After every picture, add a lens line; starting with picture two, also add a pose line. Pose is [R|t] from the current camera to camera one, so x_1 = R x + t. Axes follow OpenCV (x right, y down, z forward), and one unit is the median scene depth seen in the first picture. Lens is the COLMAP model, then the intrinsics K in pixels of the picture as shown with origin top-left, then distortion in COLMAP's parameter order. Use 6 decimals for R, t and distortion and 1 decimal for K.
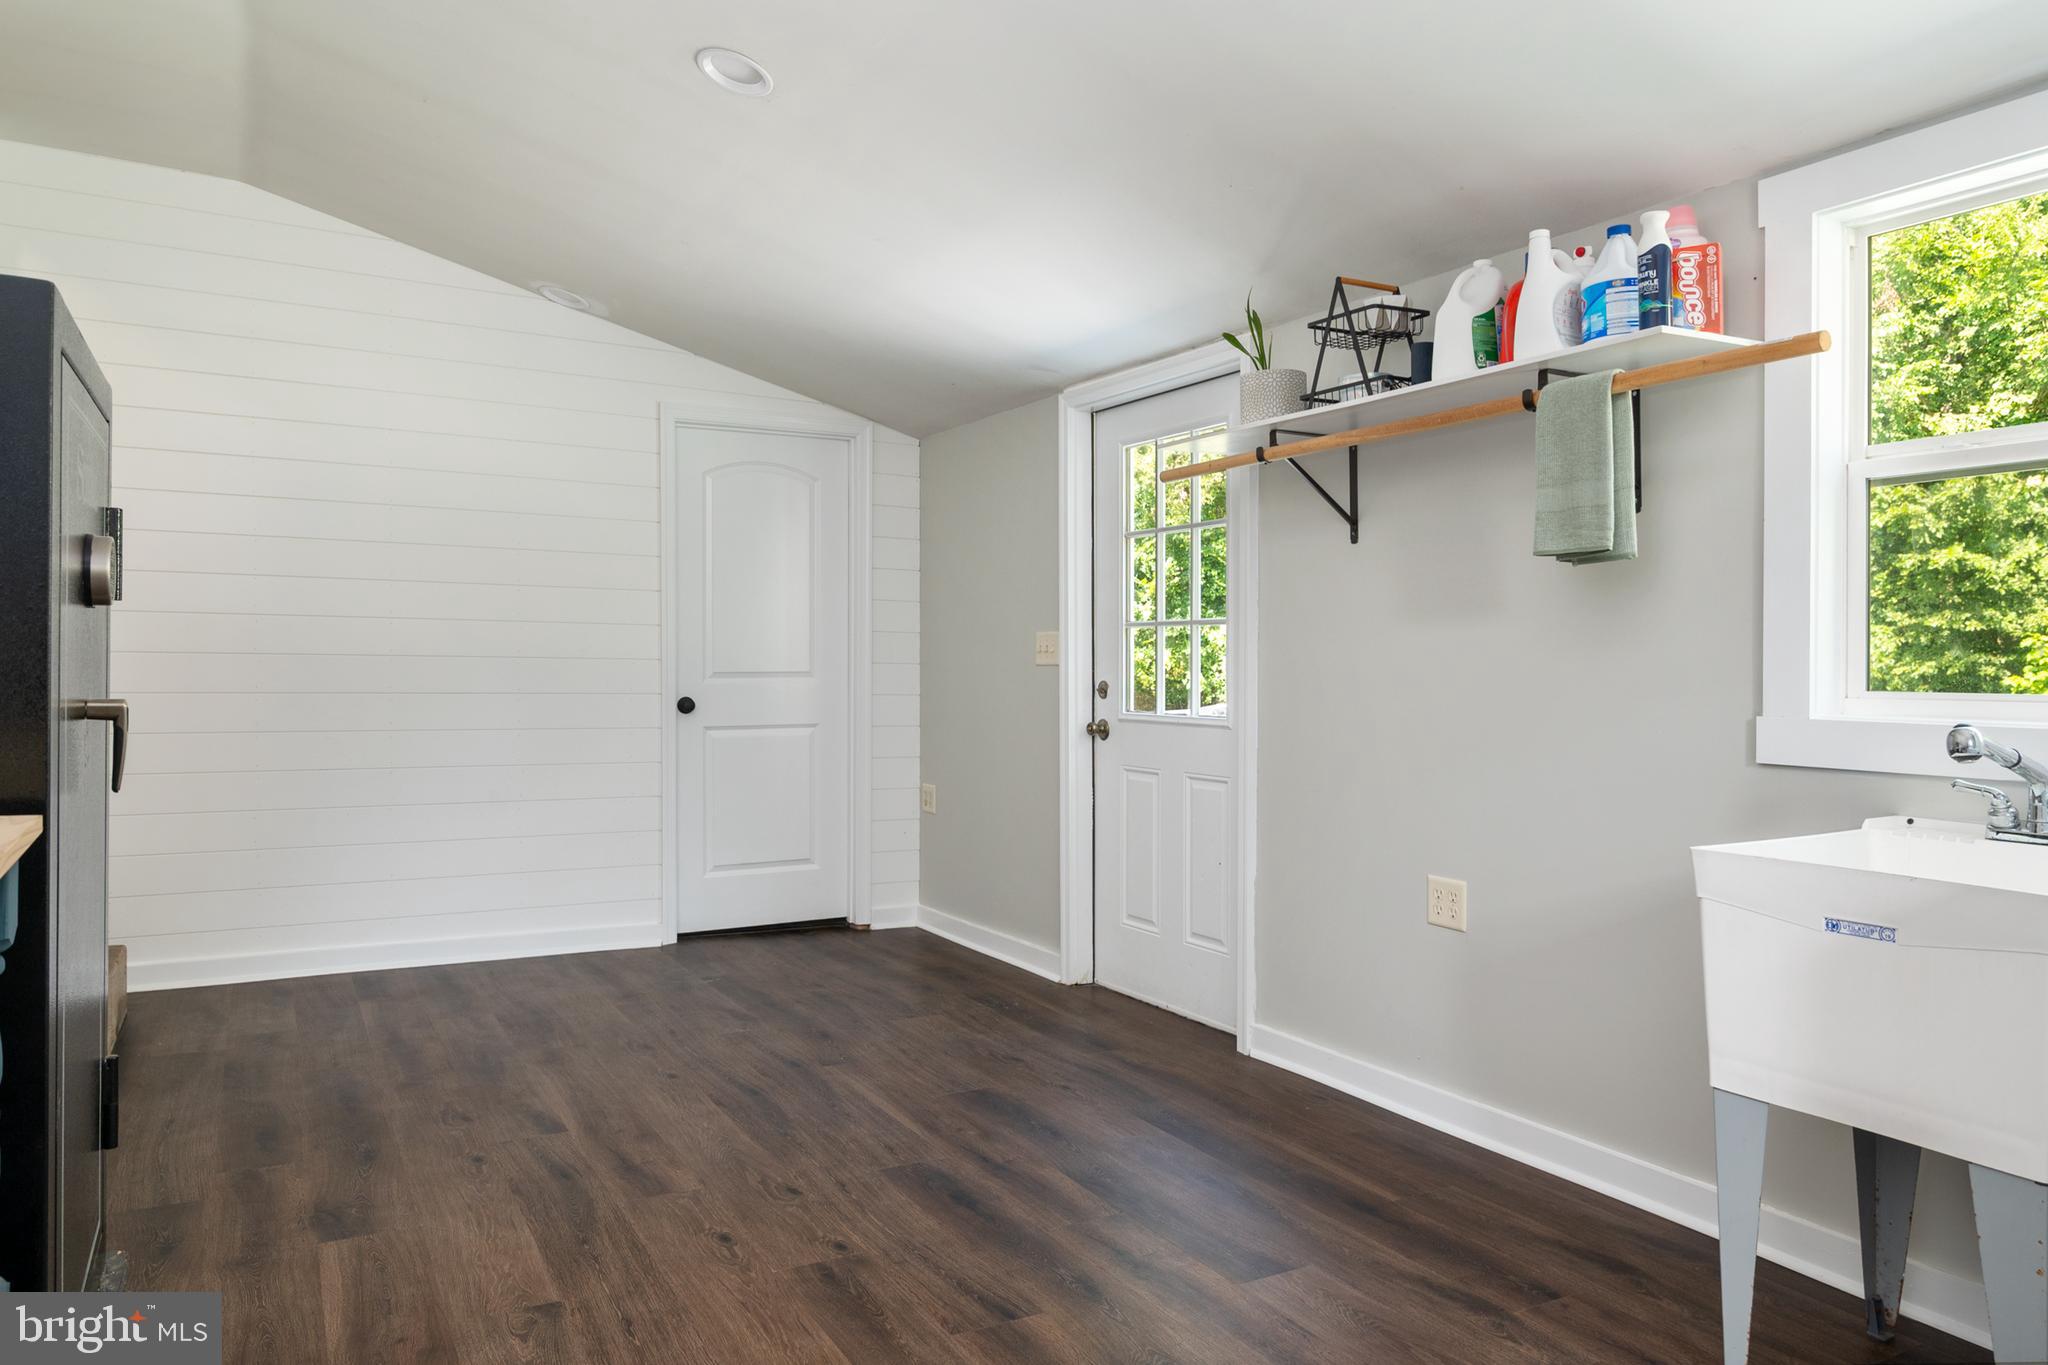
lens RADIAL K [[1387.1, 0, 1026.5], [0, 1387.1, 652.8], [0, 0, 1]] dist [0.000012, -0.000137]
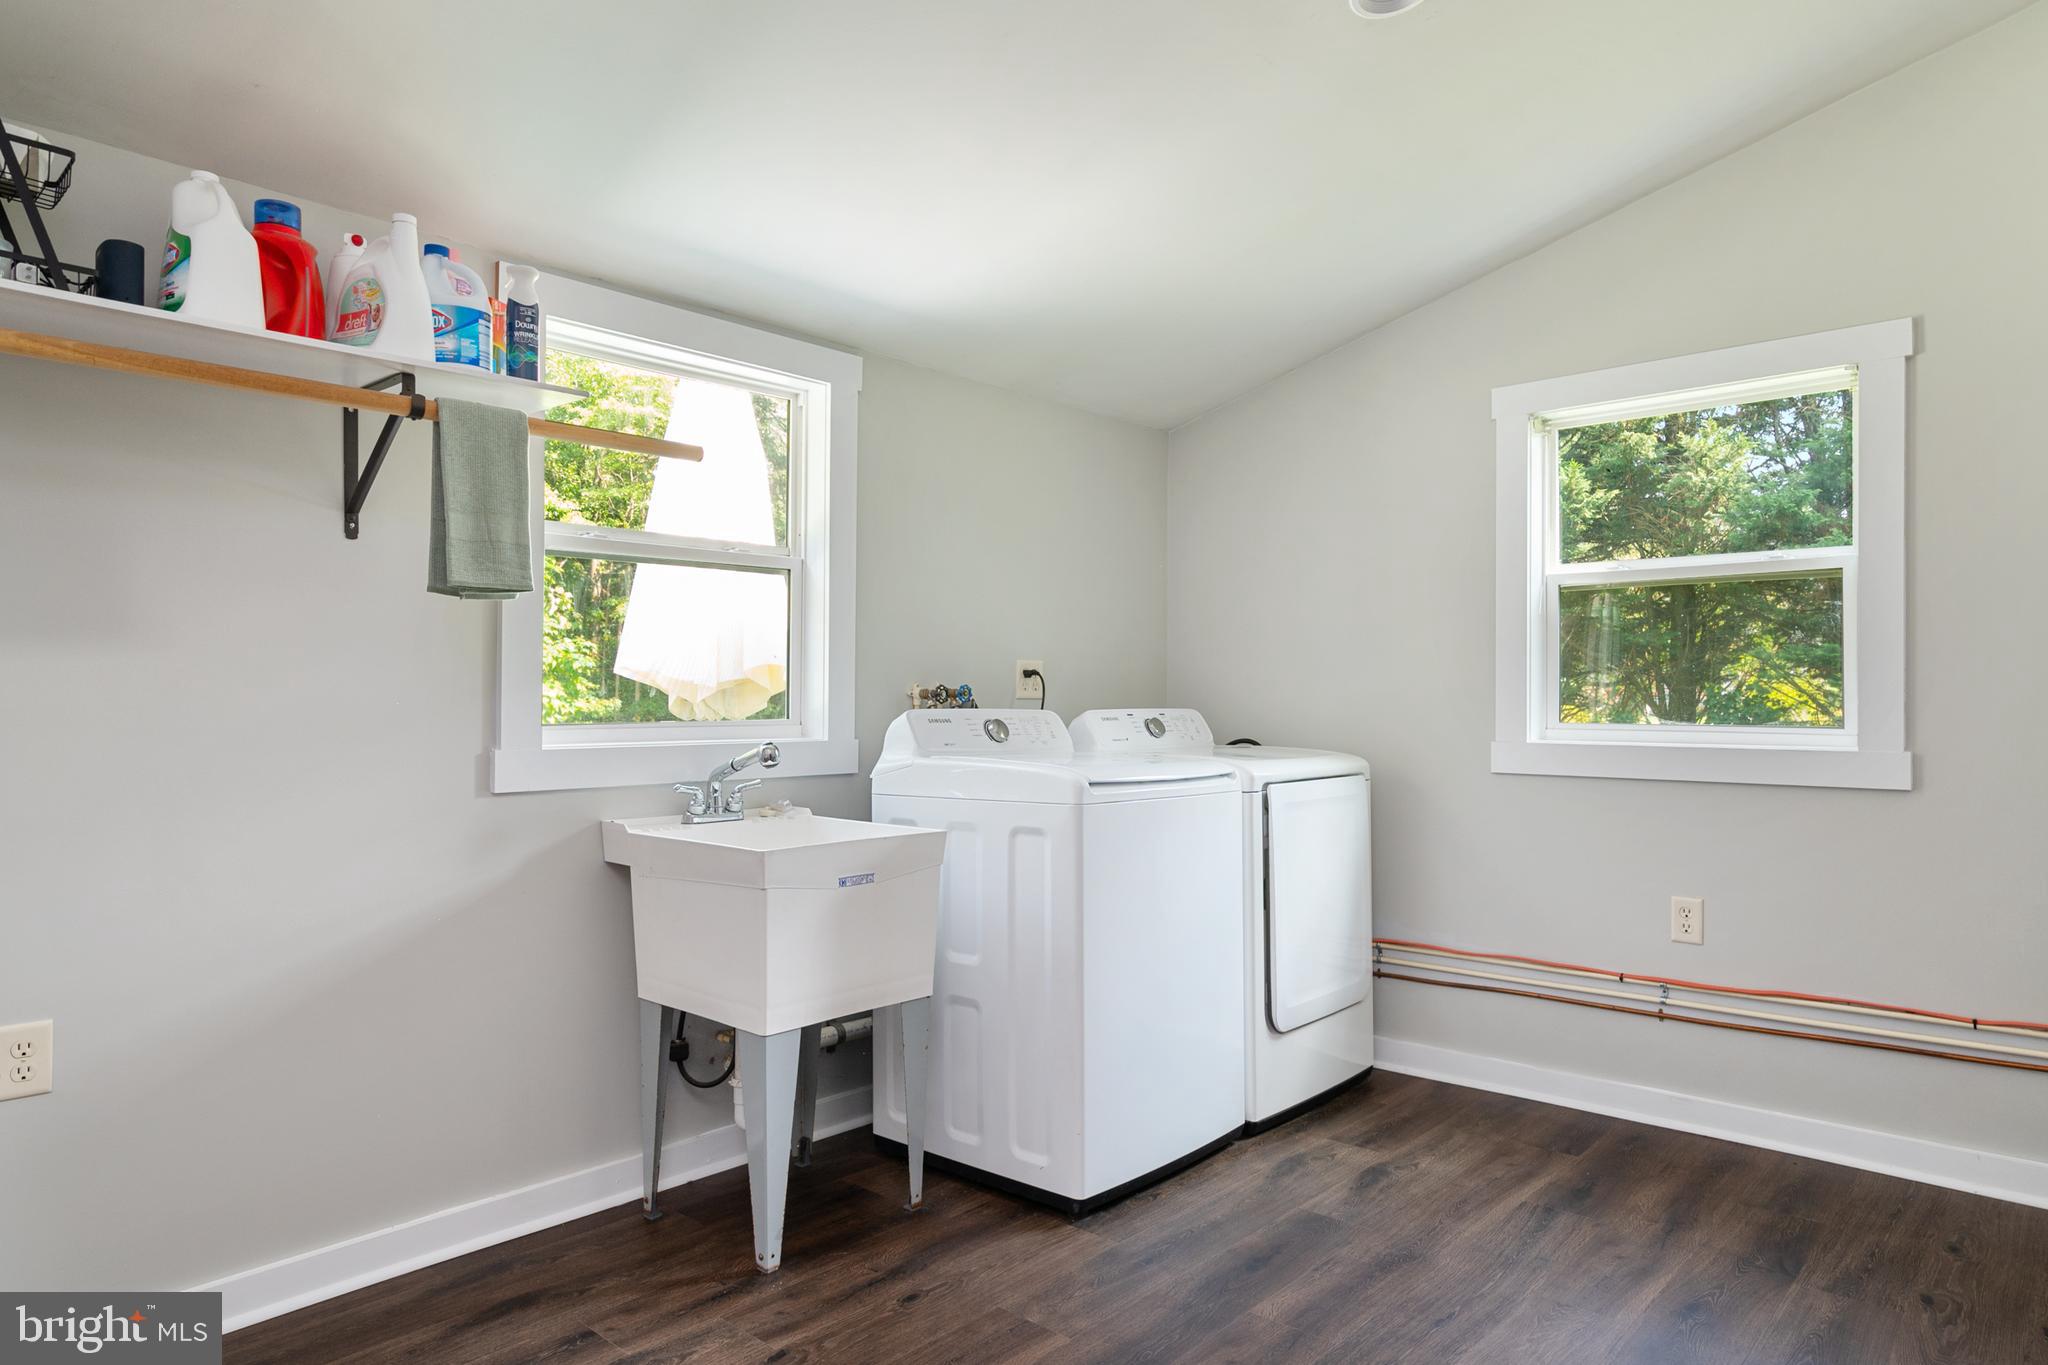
lens RADIAL K [[1255.0, 0, 1024.0], [0, 1255.0, 682.5], [0, 0, 1]] dist [-0.003191, -0.001066]
pose [[-0.316705, 0.005814, 0.948506, -0.557297], [-0.007542, 0.999934, -0.008648, -0.002388], [-0.948494, -0.009893, -0.316640, 0.949343]]
